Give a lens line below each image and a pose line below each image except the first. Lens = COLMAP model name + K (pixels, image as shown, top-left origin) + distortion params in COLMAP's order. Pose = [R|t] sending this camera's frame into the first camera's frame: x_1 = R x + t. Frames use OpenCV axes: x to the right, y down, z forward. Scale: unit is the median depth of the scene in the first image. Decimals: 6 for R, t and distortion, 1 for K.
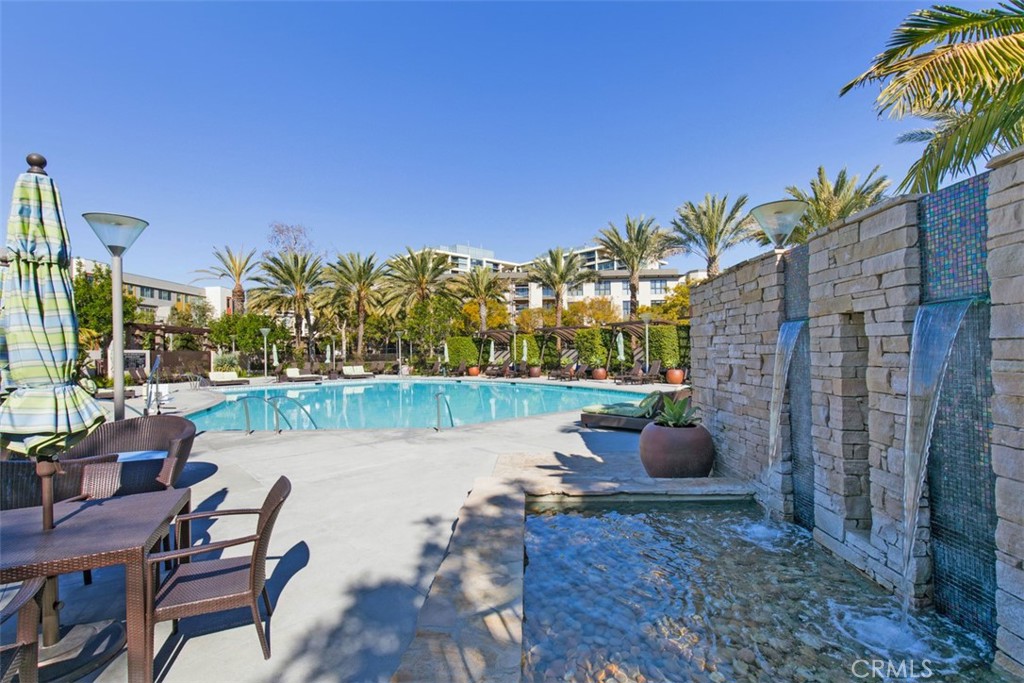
lens RADIAL K [[470.3, 0, 512.0], [0, 470.3, 340.5], [0, 0, 1]] dist [0.003626, 0.000653]
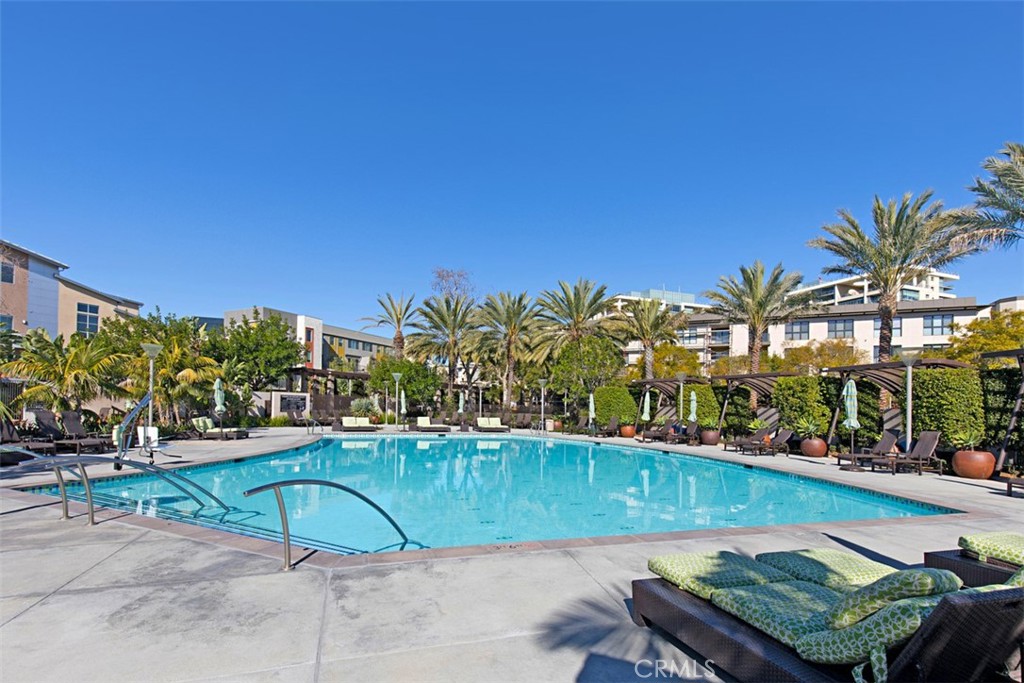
lens RADIAL K [[470.3, 0, 512.2], [0, 470.3, 393.5], [0, 0, 1]] dist [0.003626, 0.000653]
pose [[0.908437, 0.024346, -0.417311, 0.067438], [-0.026792, 0.999641, -0.000005, 0.007944], [0.417161, 0.011185, 0.908764, 0.214605]]
